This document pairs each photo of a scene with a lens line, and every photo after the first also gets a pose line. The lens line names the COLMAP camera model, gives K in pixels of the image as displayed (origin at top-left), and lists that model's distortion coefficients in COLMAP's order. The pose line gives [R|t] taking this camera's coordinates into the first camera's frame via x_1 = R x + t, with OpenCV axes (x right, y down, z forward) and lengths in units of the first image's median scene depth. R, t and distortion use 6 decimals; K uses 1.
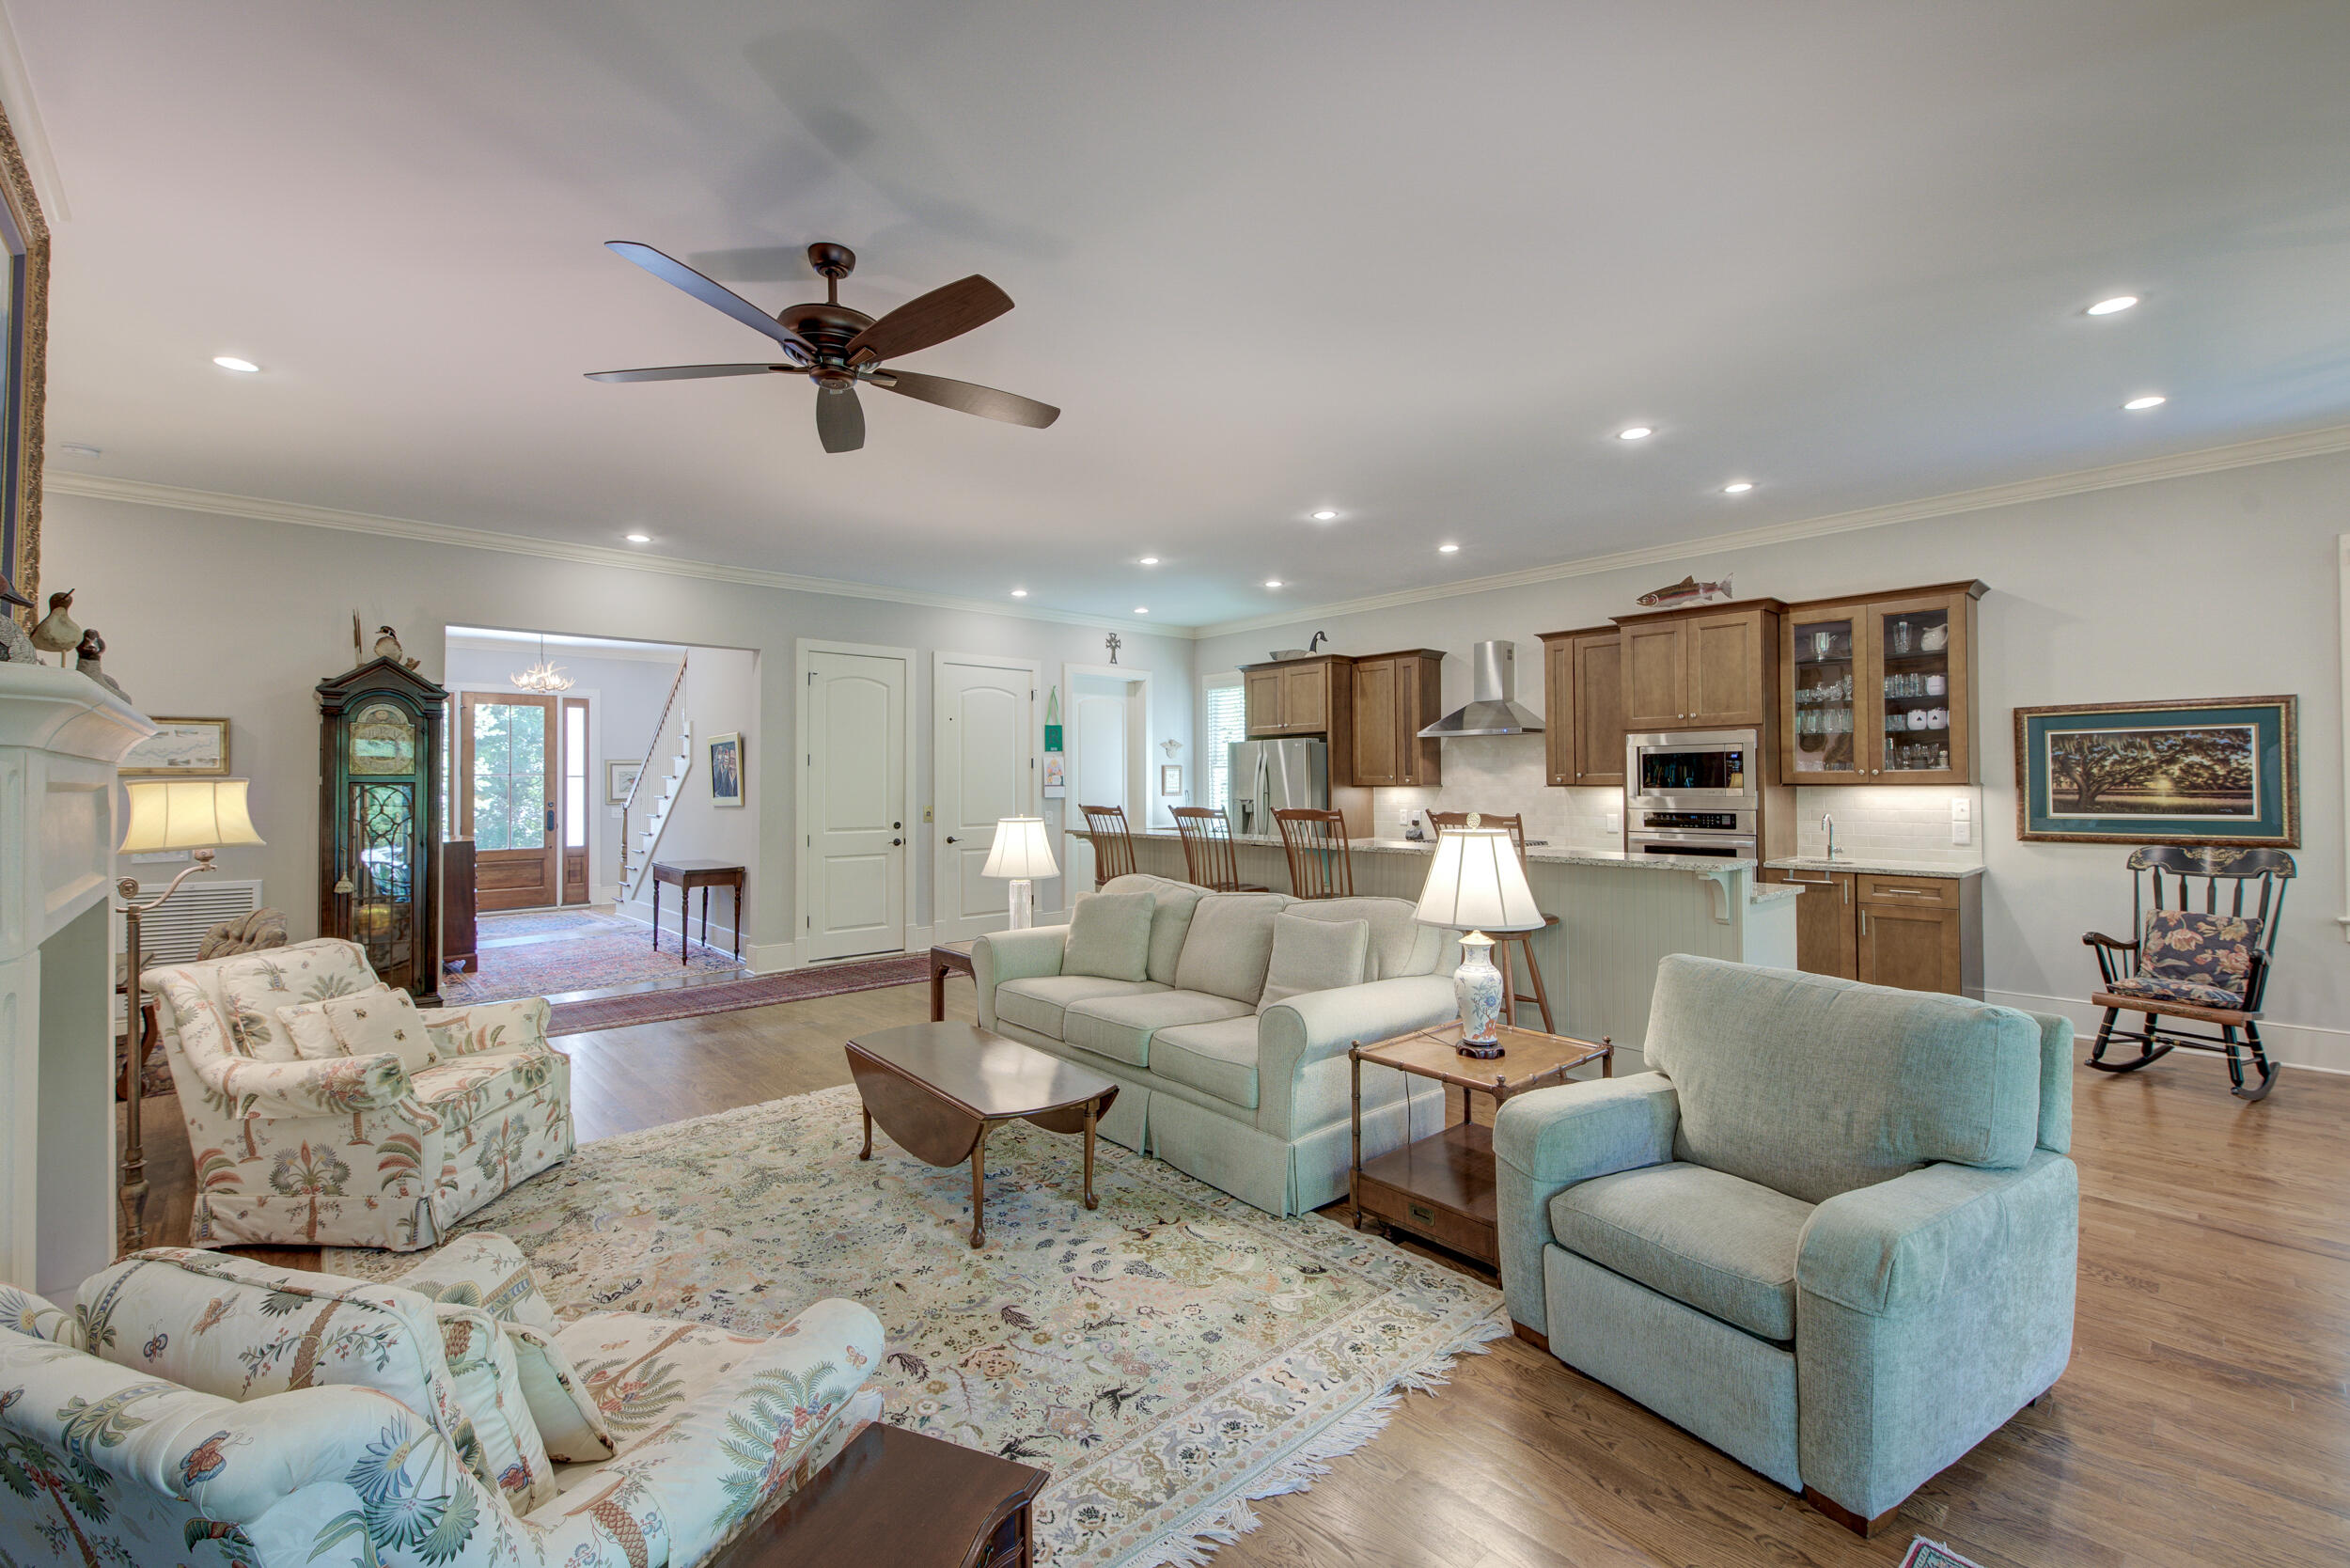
lens RADIAL K [[995.1, 0, 1166.1], [0, 995.1, 773.1], [0, 0, 1]] dist [-0.015518, -0.001453]
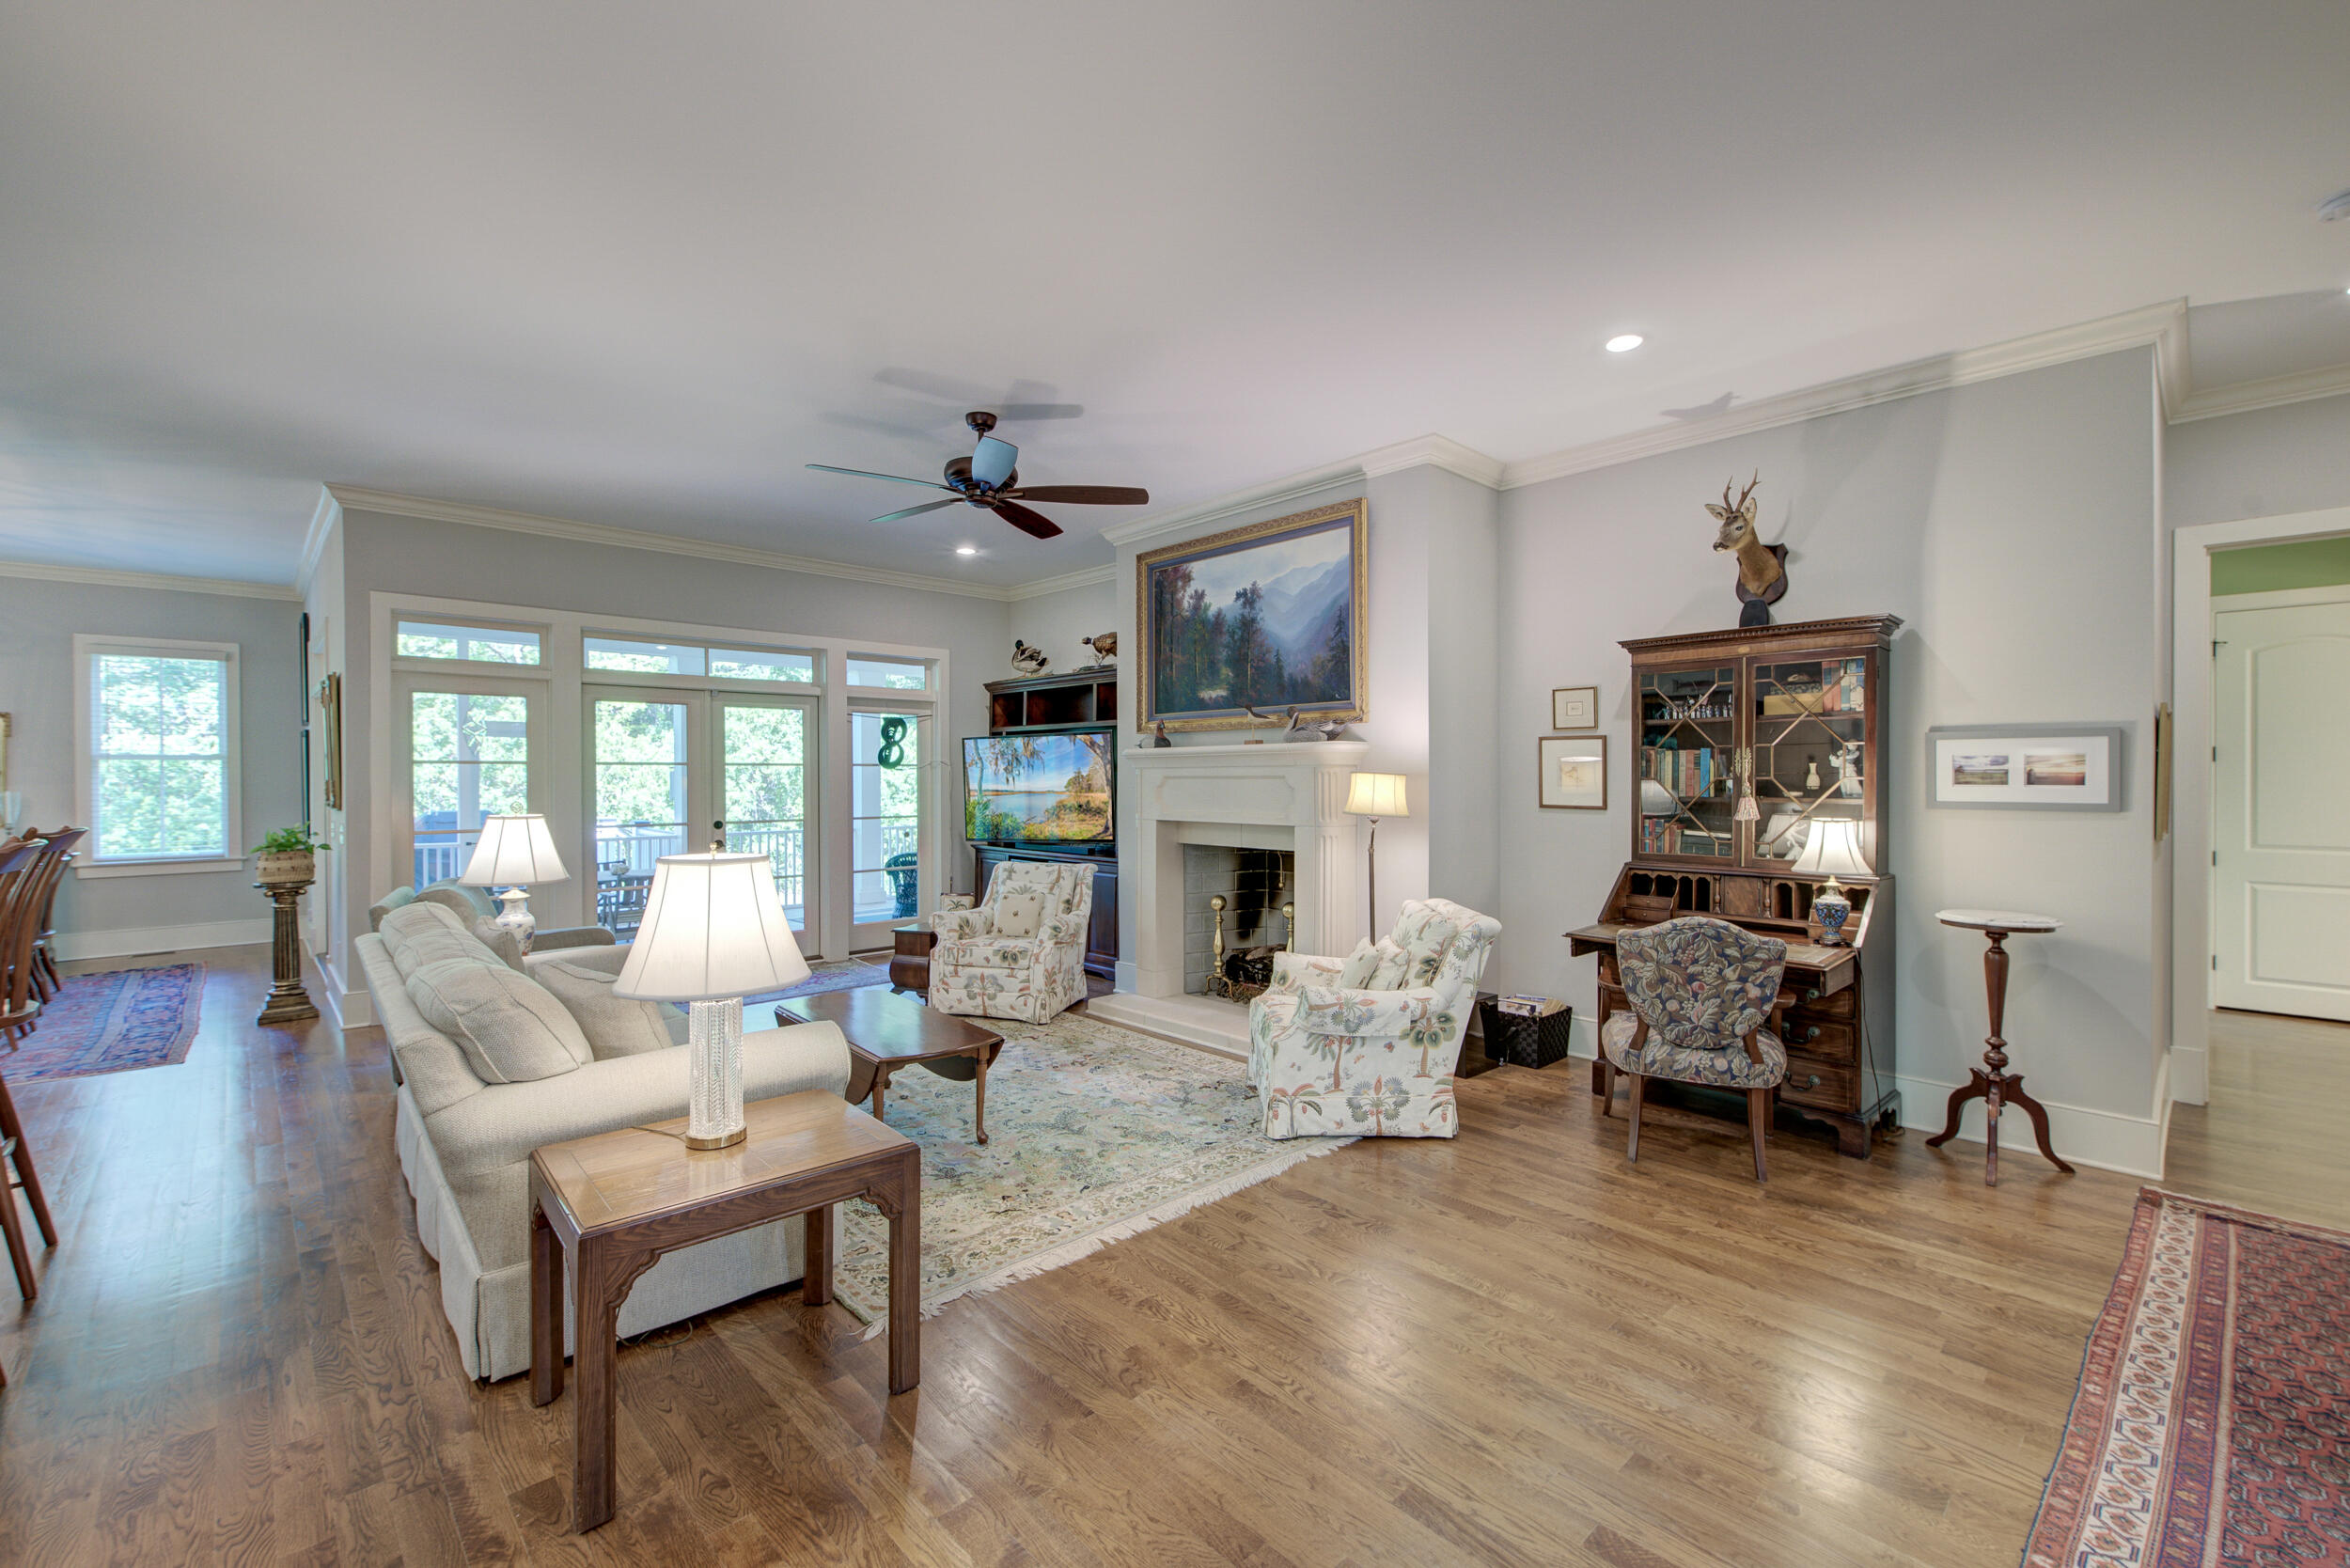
lens RADIAL K [[995.1, 0, 1166.7], [0, 995.1, 784.0], [0, 0, 1]] dist [-0.015518, -0.001453]
pose [[-0.999833, 0.008166, -0.016374, -0.390233], [0.008178, 0.999966, -0.000683, 0.013585], [0.016368, -0.000817, -0.999866, 1.653864]]
